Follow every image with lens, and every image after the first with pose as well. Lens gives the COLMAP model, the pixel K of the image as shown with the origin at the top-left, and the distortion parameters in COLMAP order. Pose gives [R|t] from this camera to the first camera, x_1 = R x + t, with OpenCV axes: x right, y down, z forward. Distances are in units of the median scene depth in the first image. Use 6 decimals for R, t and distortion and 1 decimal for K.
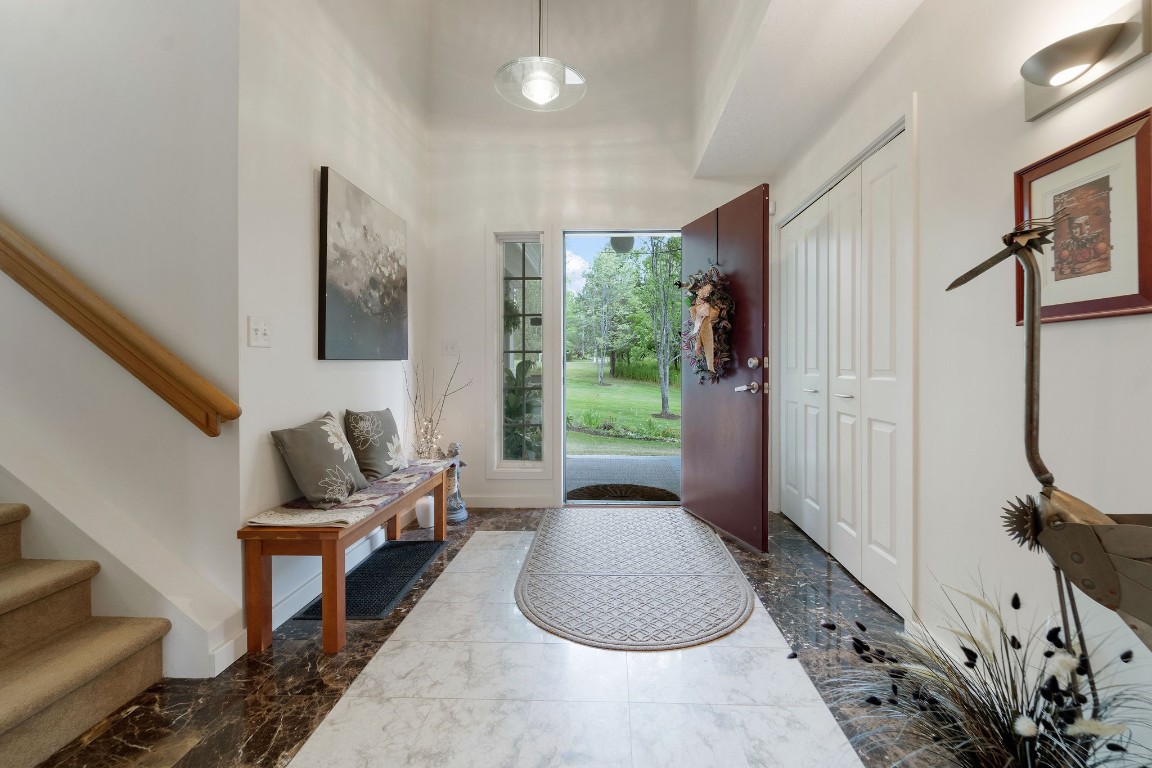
lens RADIAL K [[478.9, 0, 599.0], [0, 478.9, 364.5], [0, 0, 1]] dist [0.000712, -0.002963]
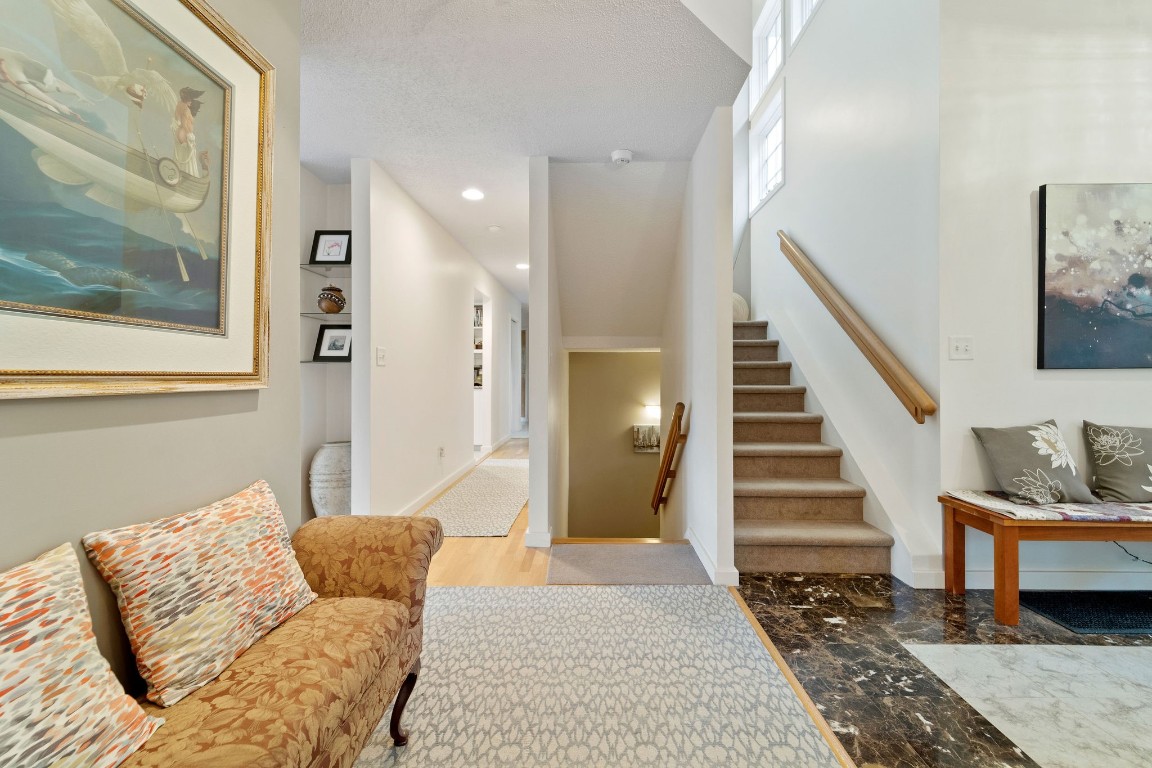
lens RADIAL K [[476.1, 0, 581.4], [0, 476.1, 369.1], [0, 0, 1]] dist [0.000107, -0.000277]
pose [[0.007680, -0.009572, -0.999925, 0.540945], [-0.001117, 0.999953, -0.009581, 0.001306], [0.999970, 0.001191, 0.007669, -0.023227]]
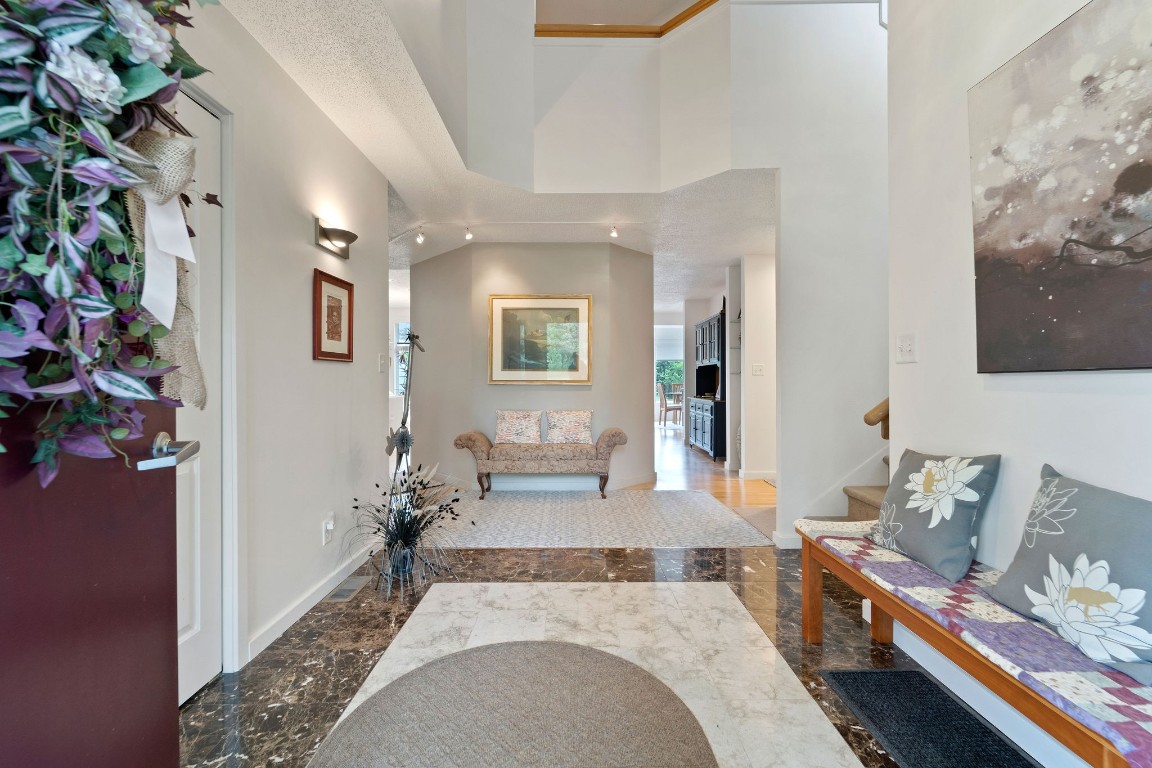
lens RADIAL K [[476.1, 0, 581.4], [0, 476.1, 369.1], [0, 0, 1]] dist [0.000107, -0.000277]
pose [[-0.999291, -0.001983, -0.037584, 0.013186], [-0.001134, 0.999743, -0.022621, 0.000015], [0.037619, -0.022562, -0.999037, 1.940560]]
